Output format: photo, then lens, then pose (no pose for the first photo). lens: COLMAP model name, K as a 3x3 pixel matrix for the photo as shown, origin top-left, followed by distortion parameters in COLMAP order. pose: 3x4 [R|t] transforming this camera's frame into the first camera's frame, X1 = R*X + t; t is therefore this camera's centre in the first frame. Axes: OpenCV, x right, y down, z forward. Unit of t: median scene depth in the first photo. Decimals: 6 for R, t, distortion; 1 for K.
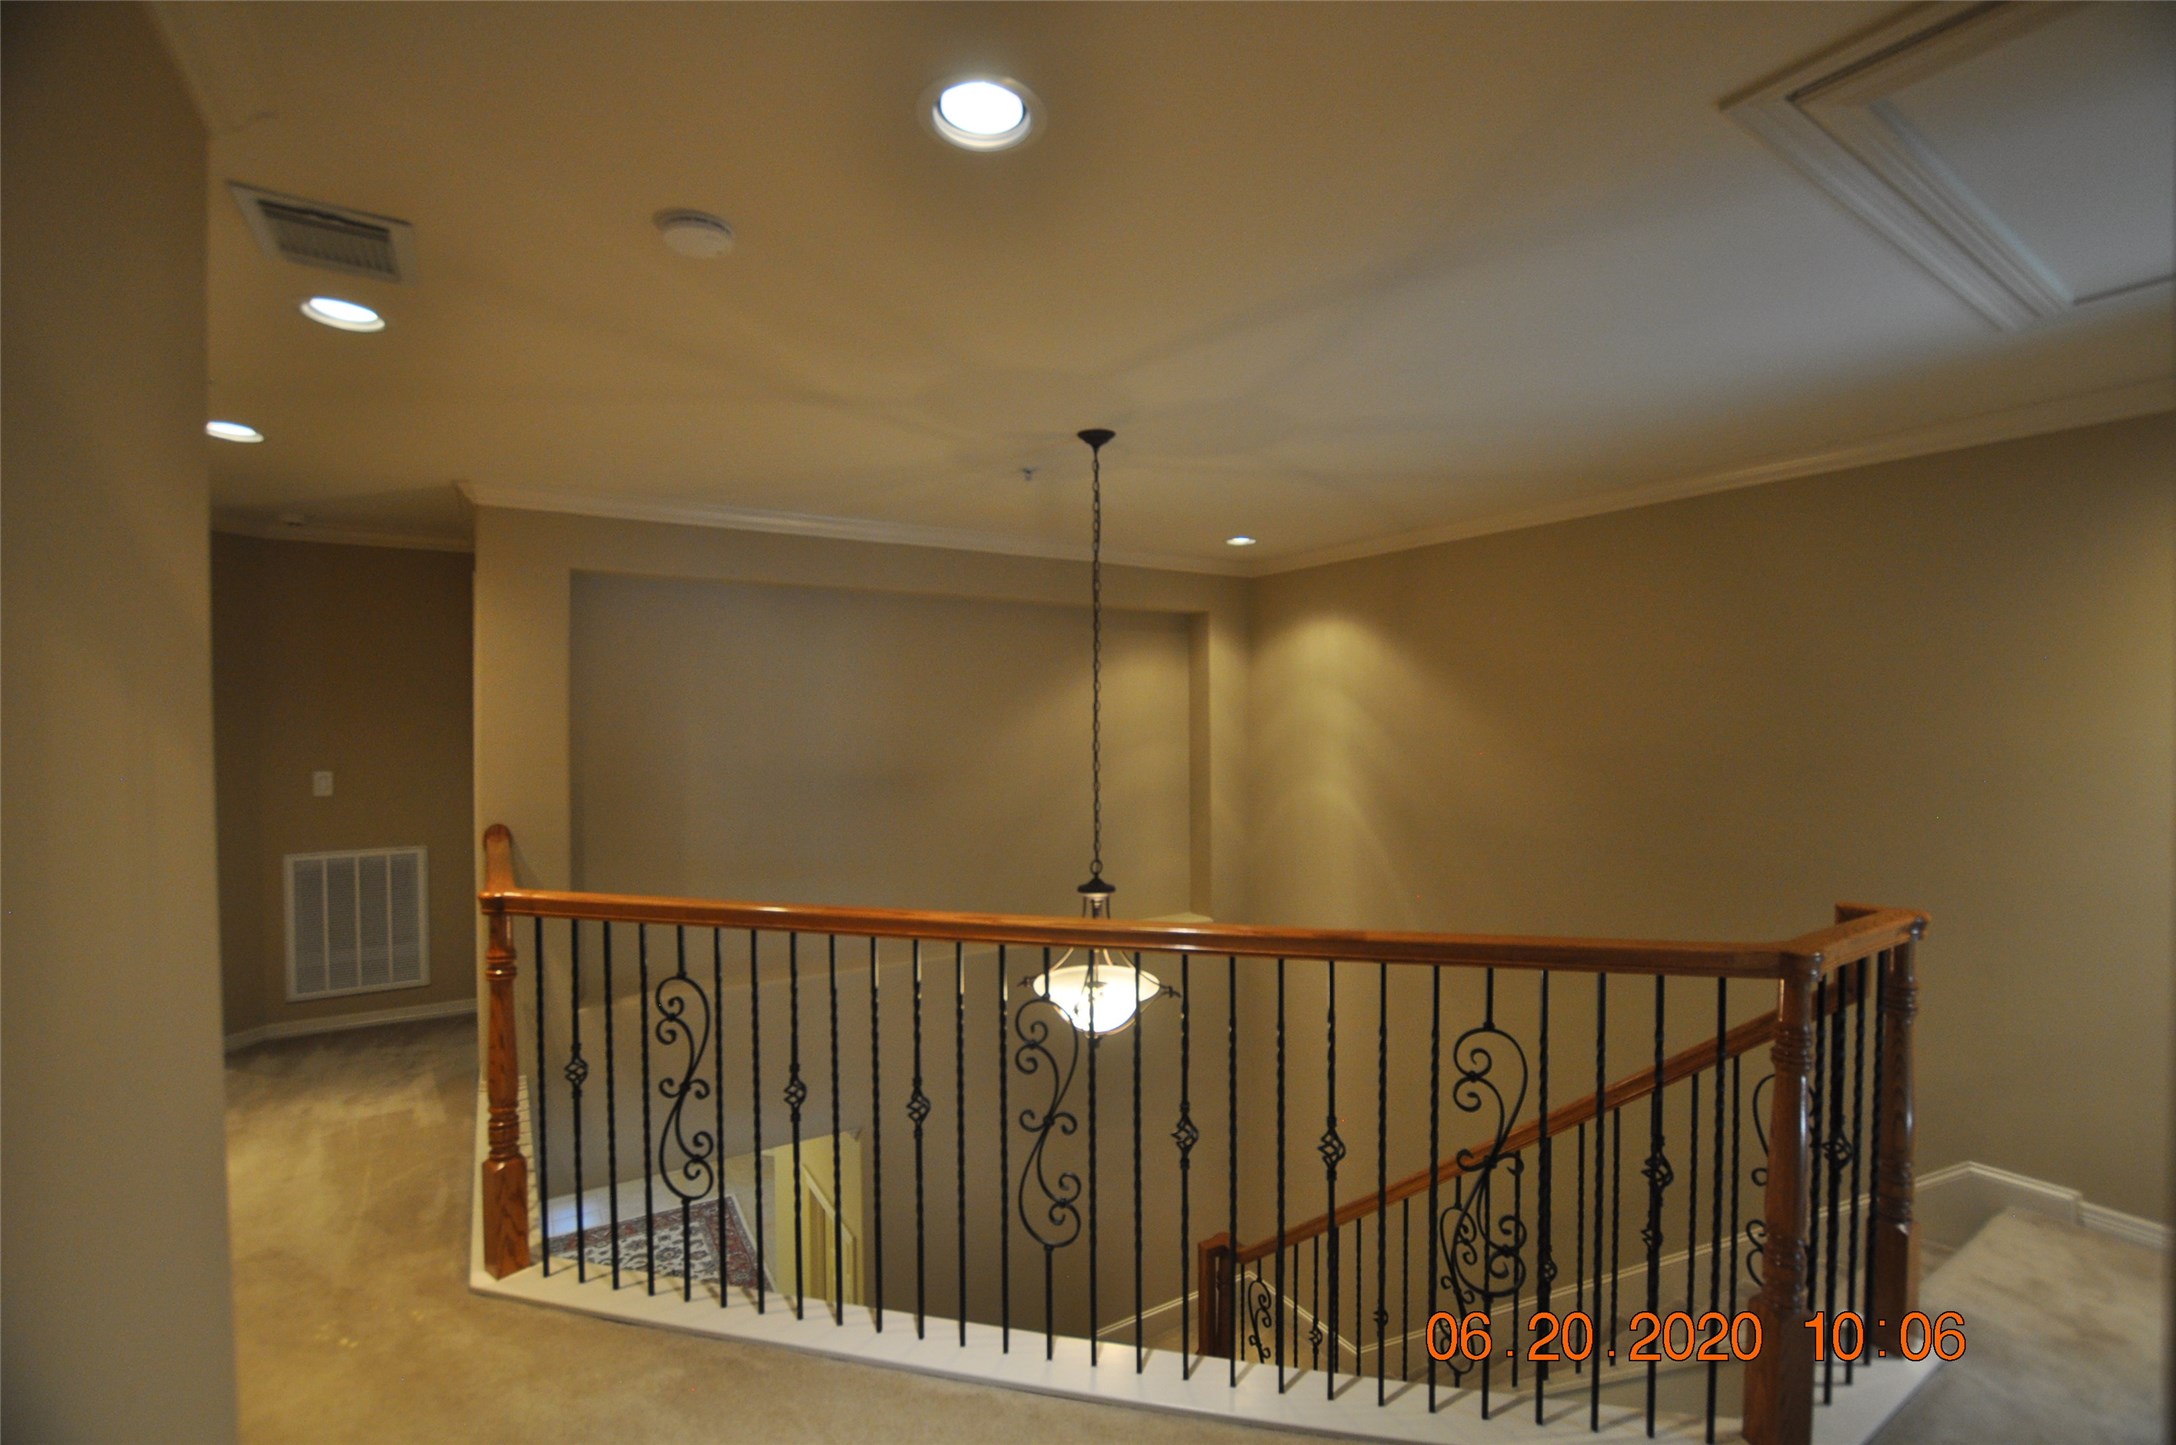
lens RADIAL K [[960.8, 0, 1088.0], [0, 960.8, 722.5], [0, 0, 1]] dist [-0.000787, 0.000016]
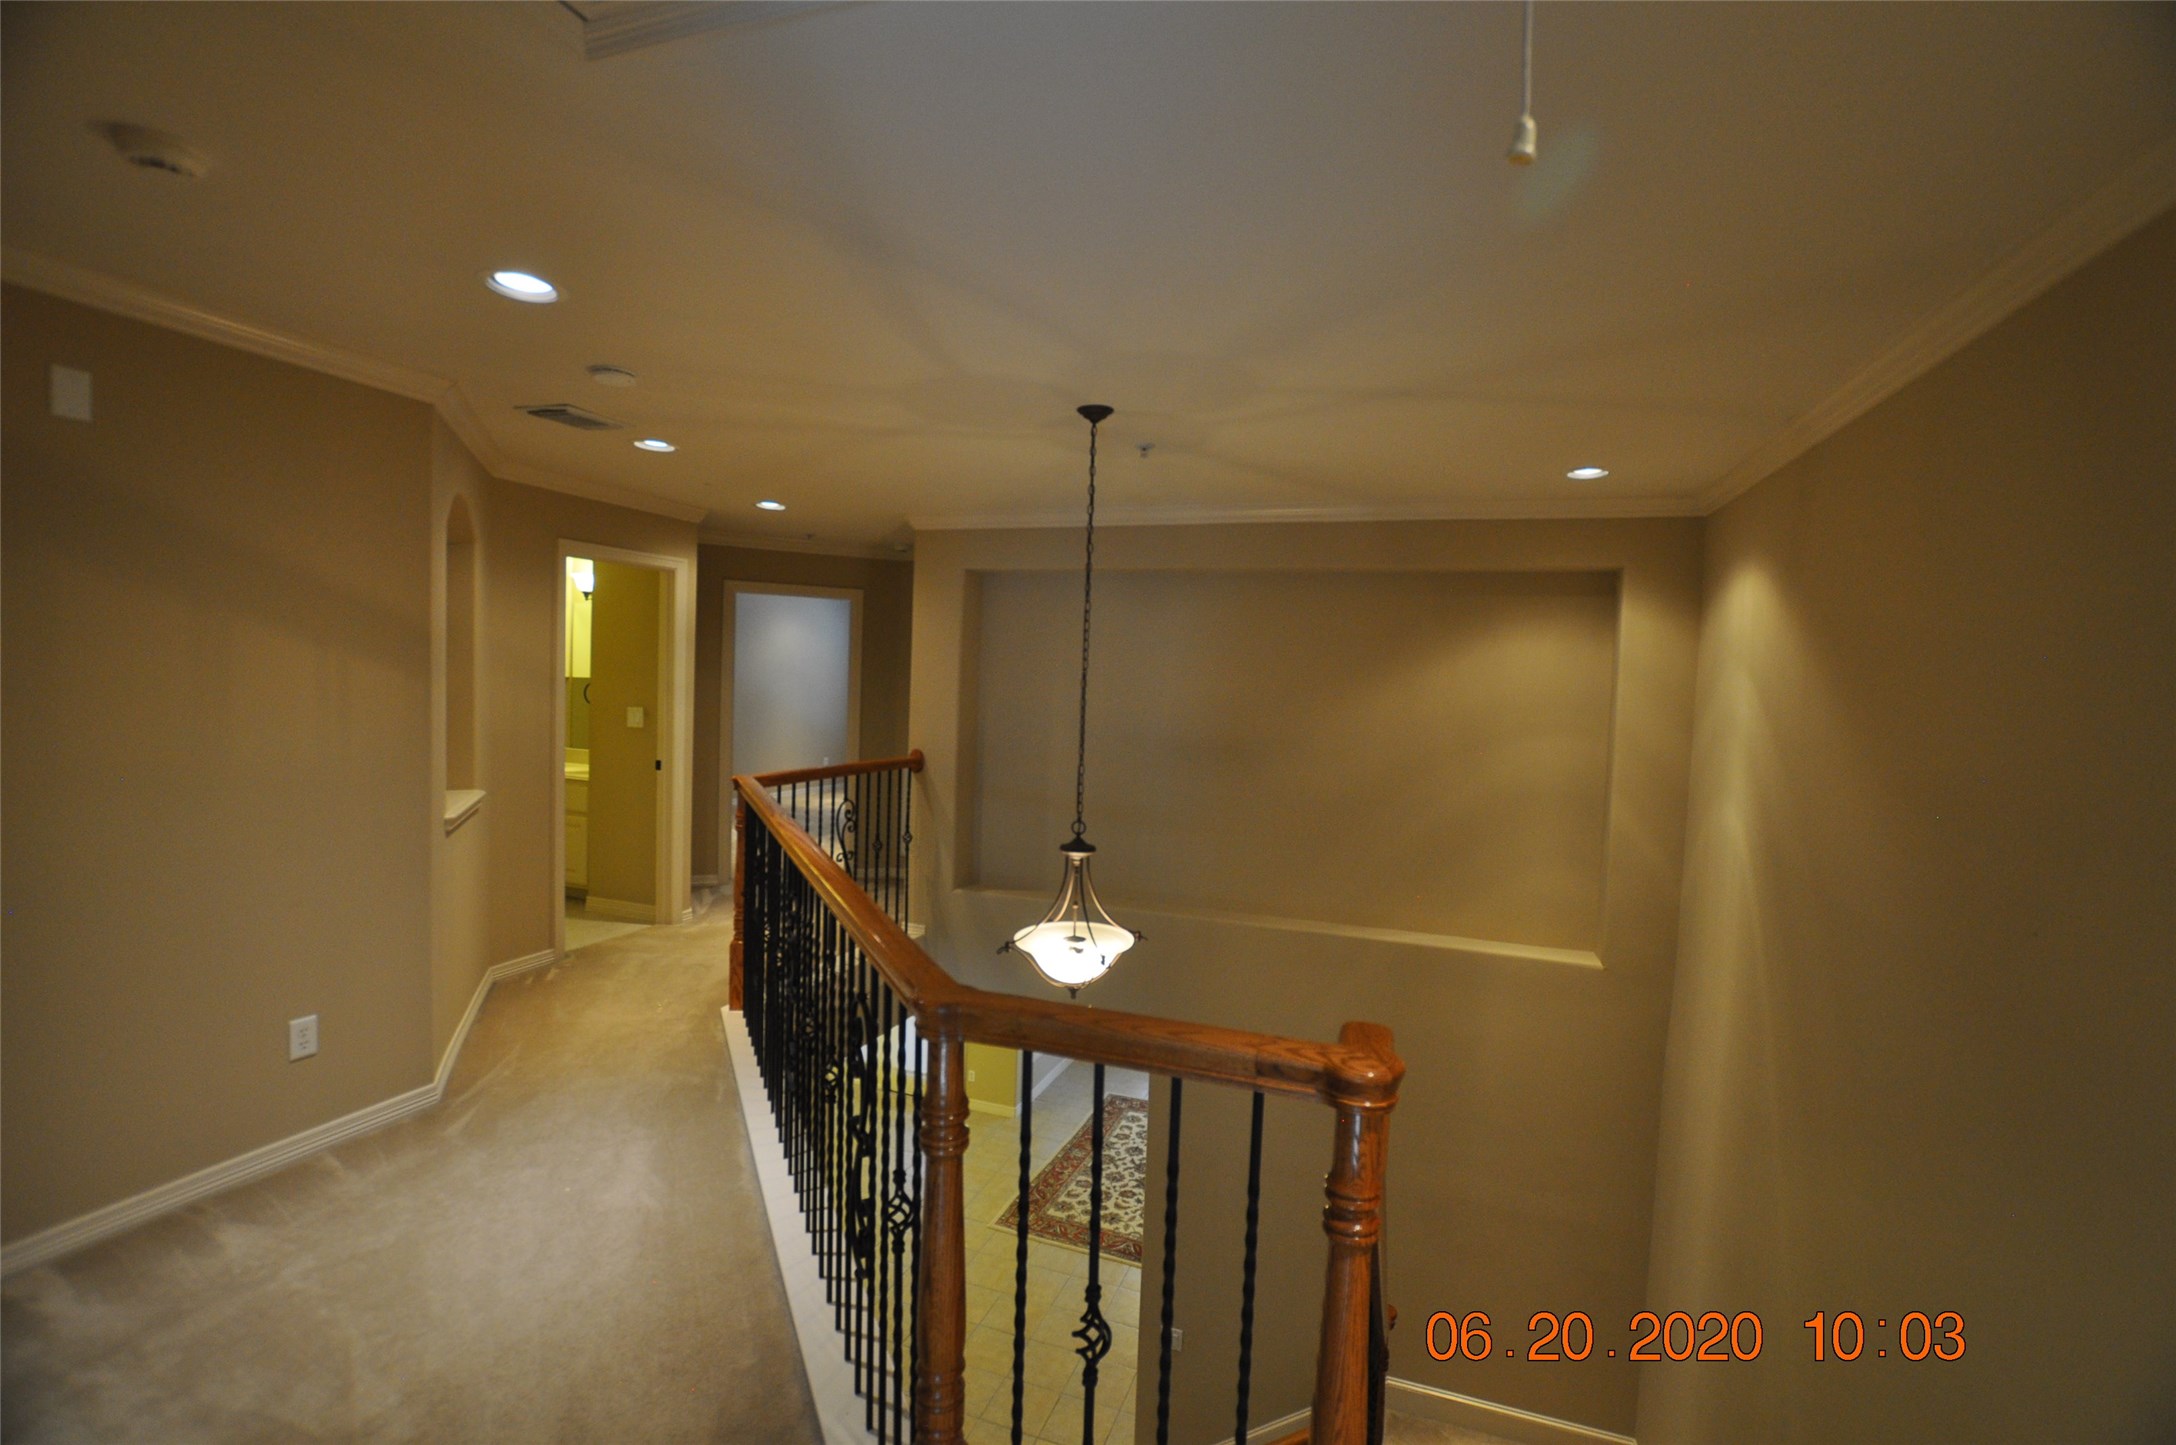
lens RADIAL K [[960.8, 0, 1088.0], [0, 960.8, 722.5], [0, 0, 1]] dist [-0.000787, 0.000016]
pose [[0.622031, 0.059605, -0.780721, 0.689947], [-0.044851, 0.998174, 0.040472, -0.005559], [0.781707, 0.009841, 0.623568, 0.295110]]
